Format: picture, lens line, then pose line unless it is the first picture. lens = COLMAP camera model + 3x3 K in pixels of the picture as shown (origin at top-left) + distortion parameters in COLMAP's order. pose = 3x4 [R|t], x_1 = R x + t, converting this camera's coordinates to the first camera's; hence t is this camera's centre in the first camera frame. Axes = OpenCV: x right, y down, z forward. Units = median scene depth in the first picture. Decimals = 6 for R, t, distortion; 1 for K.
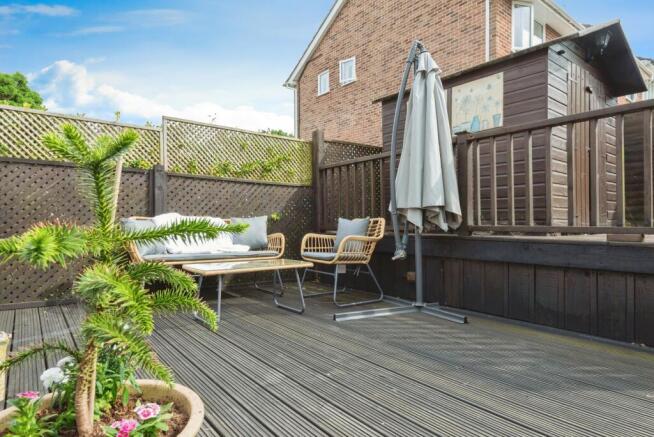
lens RADIAL K [[386.1, 0, 327.0], [0, 386.1, 217.9], [0, 0, 1]] dist [0.003224, 0.001035]
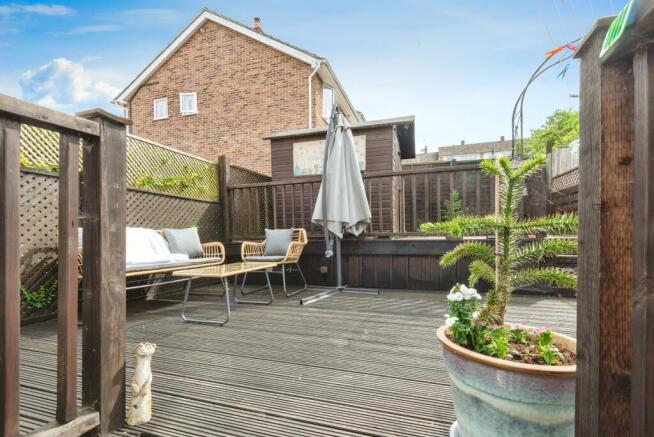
lens RADIAL K [[304.7, 0, 326.2], [0, 304.7, 235.0], [0, 0, 1]] dist [0.004062, -0.000702]
pose [[0.830228, -0.010738, 0.557321, -0.333758], [0.007143, 0.999937, 0.008626, 0.012051], [-0.557378, -0.003180, 0.830252, 0.059582]]
